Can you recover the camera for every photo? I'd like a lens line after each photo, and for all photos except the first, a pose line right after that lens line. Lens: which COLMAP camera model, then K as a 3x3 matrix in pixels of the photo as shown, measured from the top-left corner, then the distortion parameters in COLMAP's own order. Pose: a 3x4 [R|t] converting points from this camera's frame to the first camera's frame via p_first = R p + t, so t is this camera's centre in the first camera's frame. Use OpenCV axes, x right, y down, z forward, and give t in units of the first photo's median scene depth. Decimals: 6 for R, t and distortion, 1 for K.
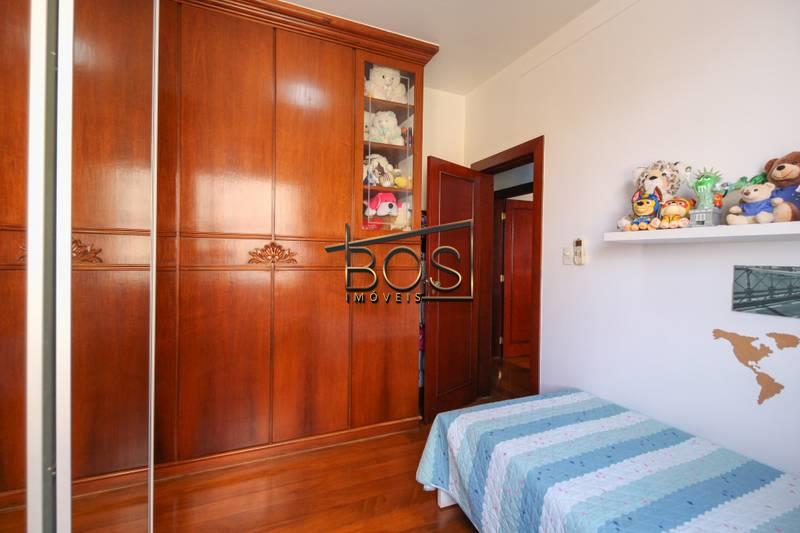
lens RADIAL K [[368.1, 0, 407.1], [0, 368.1, 261.8], [0, 0, 1]] dist [0.016627, -0.011395]
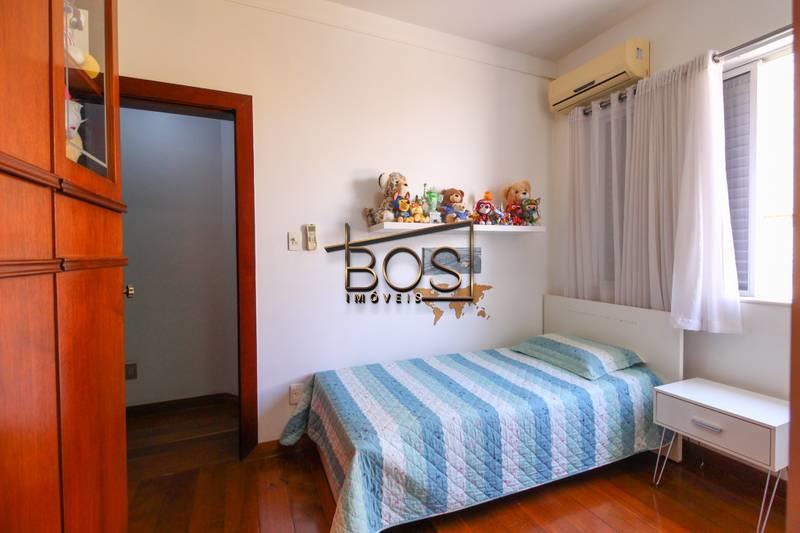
lens RADIAL K [[368.1, 0, 407.1], [0, 368.1, 261.8], [0, 0, 1]] dist [0.016627, -0.011395]
pose [[-0.000840, -0.033388, 0.999442, -0.674855], [0.021165, 0.999218, 0.033399, 0.014384], [-0.999776, 0.021182, -0.000132, 0.934093]]
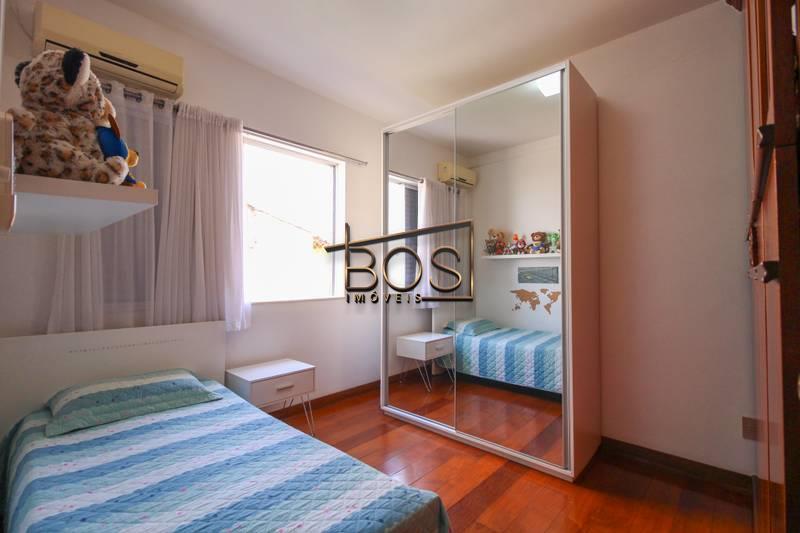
lens RADIAL K [[368.1, 0, 407.1], [0, 368.1, 261.8], [0, 0, 1]] dist [0.016627, -0.011395]
pose [[-0.910175, -0.026945, -0.413347, 0.405577], [-0.020075, 0.999579, -0.020955, 0.028997], [0.413737, -0.010774, -0.910333, 1.623202]]
